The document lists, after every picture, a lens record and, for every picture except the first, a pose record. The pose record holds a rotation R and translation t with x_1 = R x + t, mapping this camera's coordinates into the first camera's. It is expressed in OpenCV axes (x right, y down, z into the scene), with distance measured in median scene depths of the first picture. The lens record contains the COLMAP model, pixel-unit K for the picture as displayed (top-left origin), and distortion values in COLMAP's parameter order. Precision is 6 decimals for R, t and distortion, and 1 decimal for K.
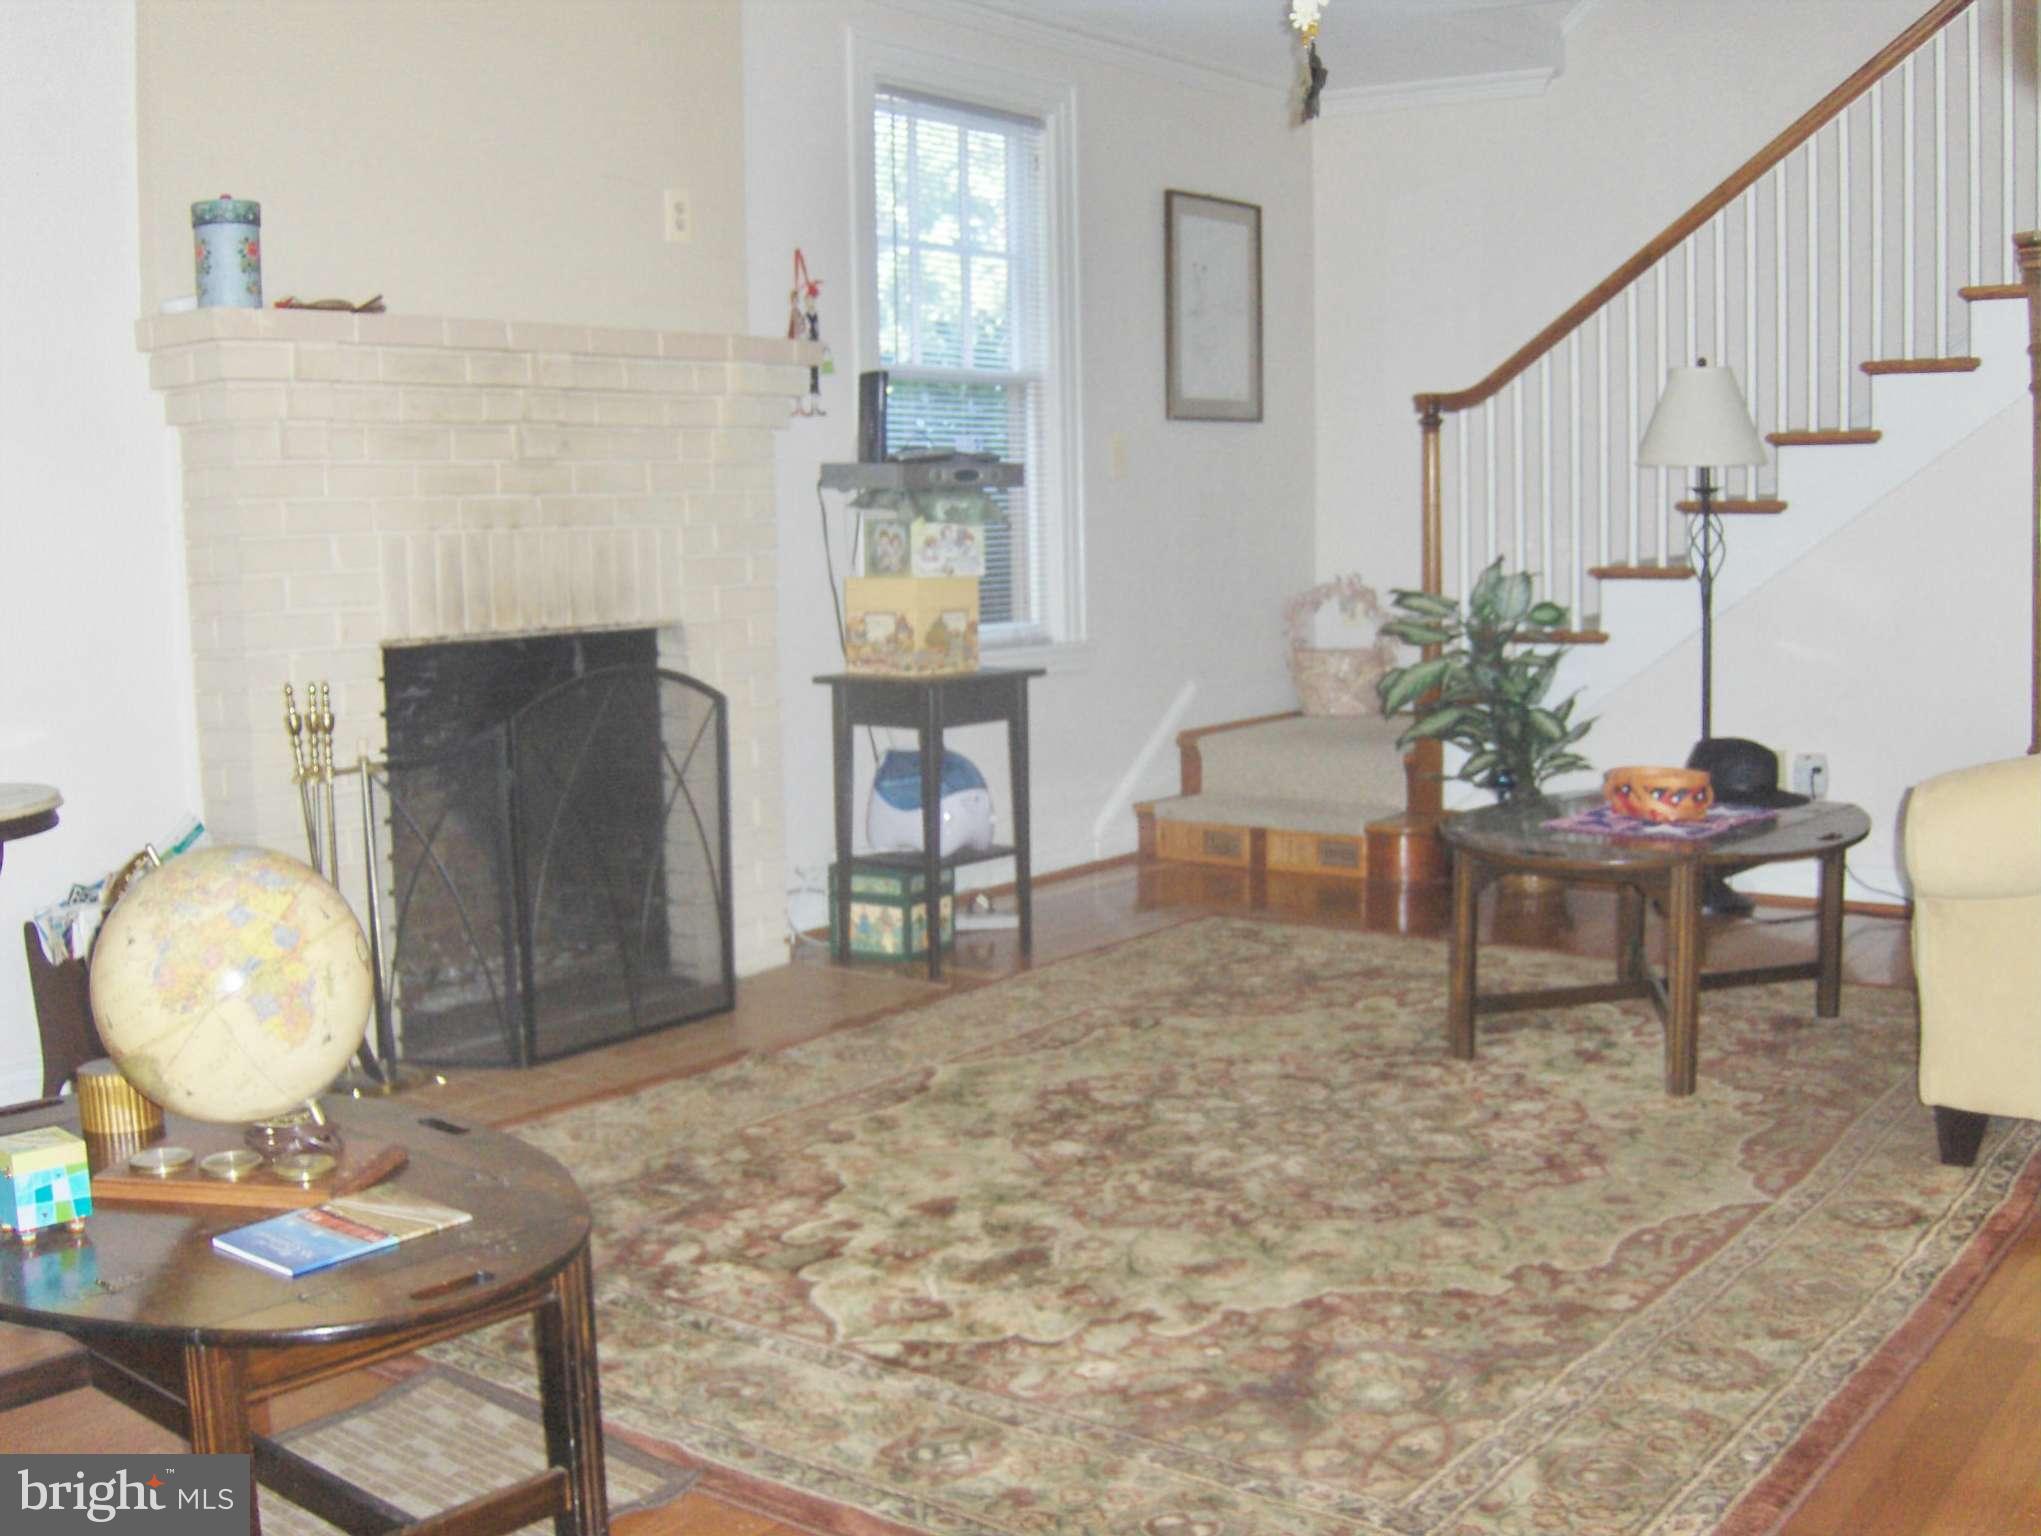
lens RADIAL K [[2243.4, 0, 1020.5], [0, 2243.4, 768.0], [0, 0, 1]] dist [-0.235794, 0.177482]
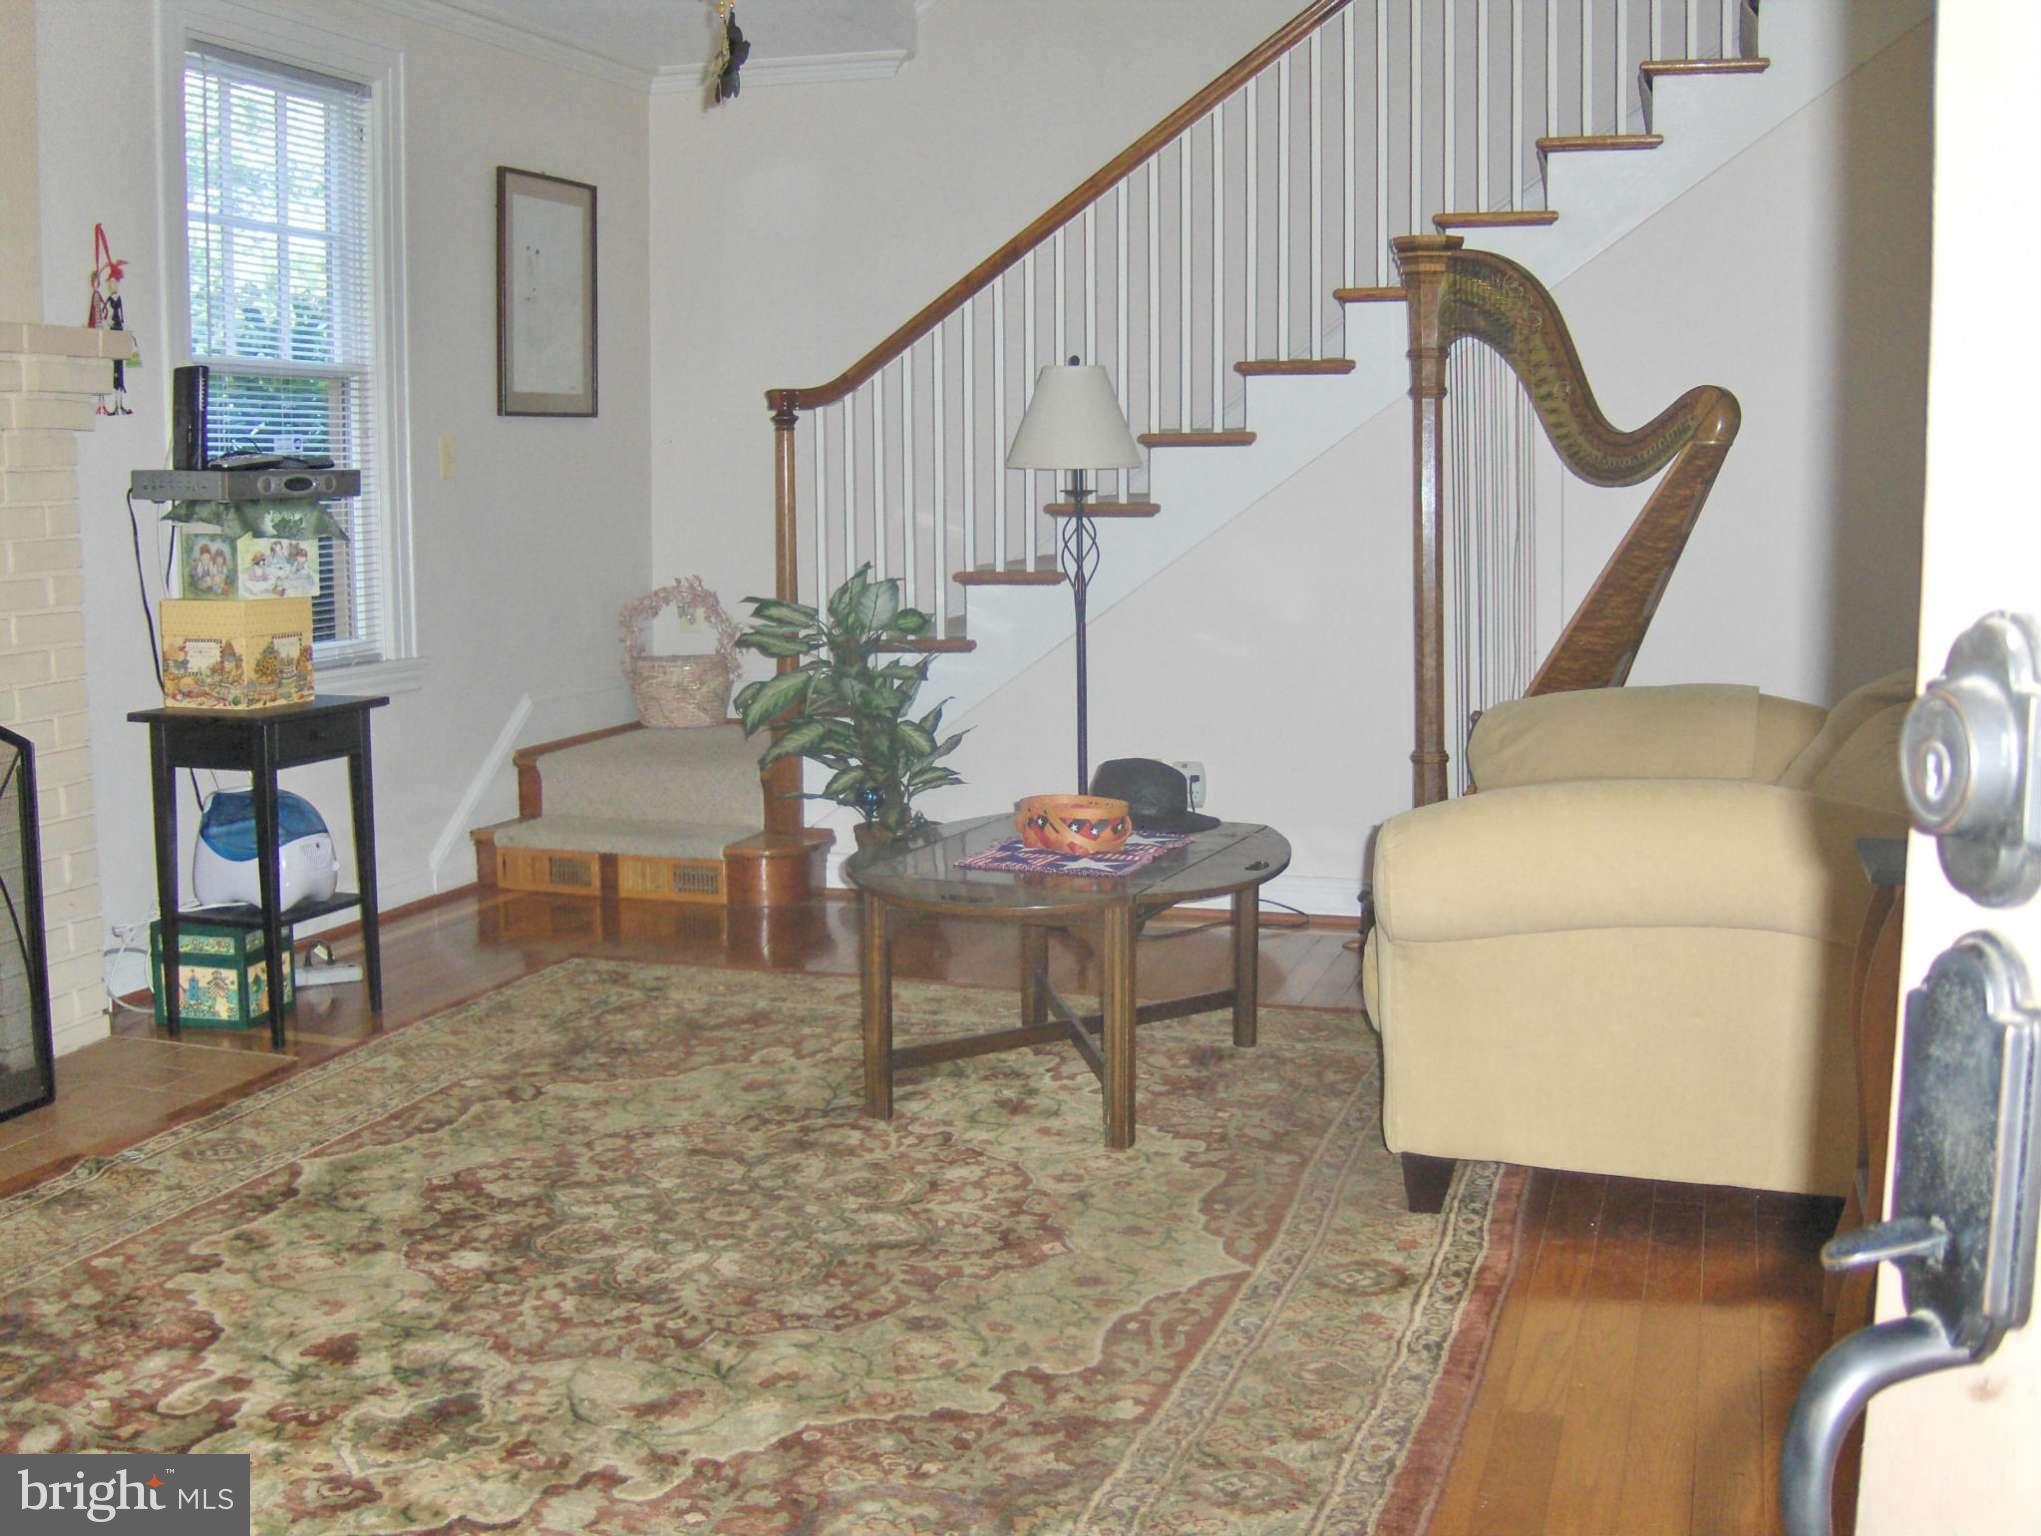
lens RADIAL K [[2243.4, 0, 1020.5], [0, 2243.4, 768.0], [0, 0, 1]] dist [-0.235794, 0.177482]
pose [[0.947904, -0.028862, 0.317246, -0.035218], [0.025557, 0.999567, 0.014574, -0.026360], [-0.317529, -0.005707, 0.948231, 0.092664]]
